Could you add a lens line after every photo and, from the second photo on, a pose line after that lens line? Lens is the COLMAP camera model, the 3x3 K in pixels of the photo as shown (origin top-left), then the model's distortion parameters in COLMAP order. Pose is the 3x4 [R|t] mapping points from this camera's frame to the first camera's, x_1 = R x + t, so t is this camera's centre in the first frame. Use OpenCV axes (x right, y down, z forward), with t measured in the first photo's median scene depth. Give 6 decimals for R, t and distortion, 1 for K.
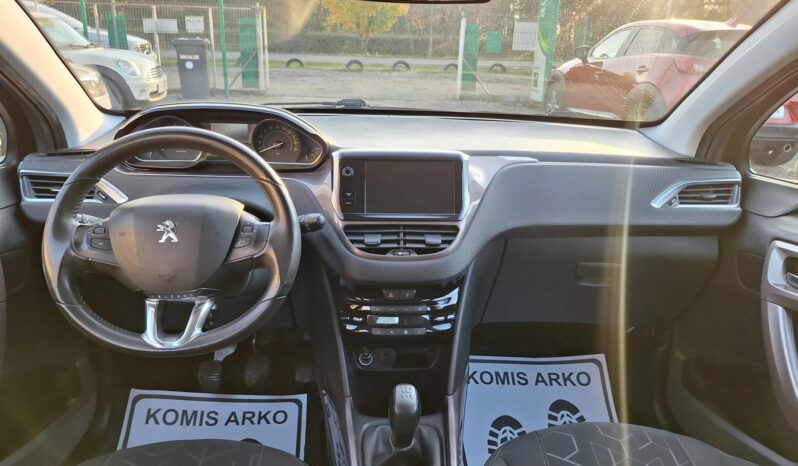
lens RADIAL K [[525.8, 0, 398.5], [0, 525.8, 234.4], [0, 0, 1]] dist [-0.001885, -0.006304]
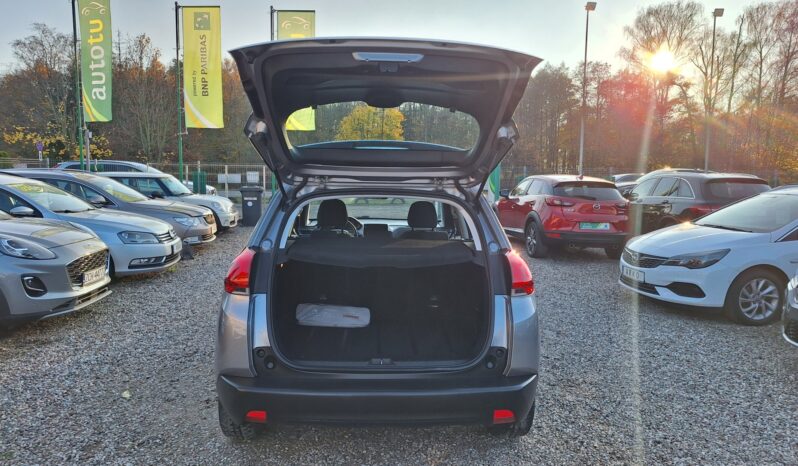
lens RADIAL K [[525.8, 0, 399.0], [0, 525.8, 233.0], [0, 0, 1]] dist [-0.001885, -0.006304]
pose [[0.999860, -0.015296, -0.006766, 0.025399], [0.013186, 0.969765, -0.243685, 0.113822], [0.010289, 0.243562, 0.969831, -0.380204]]
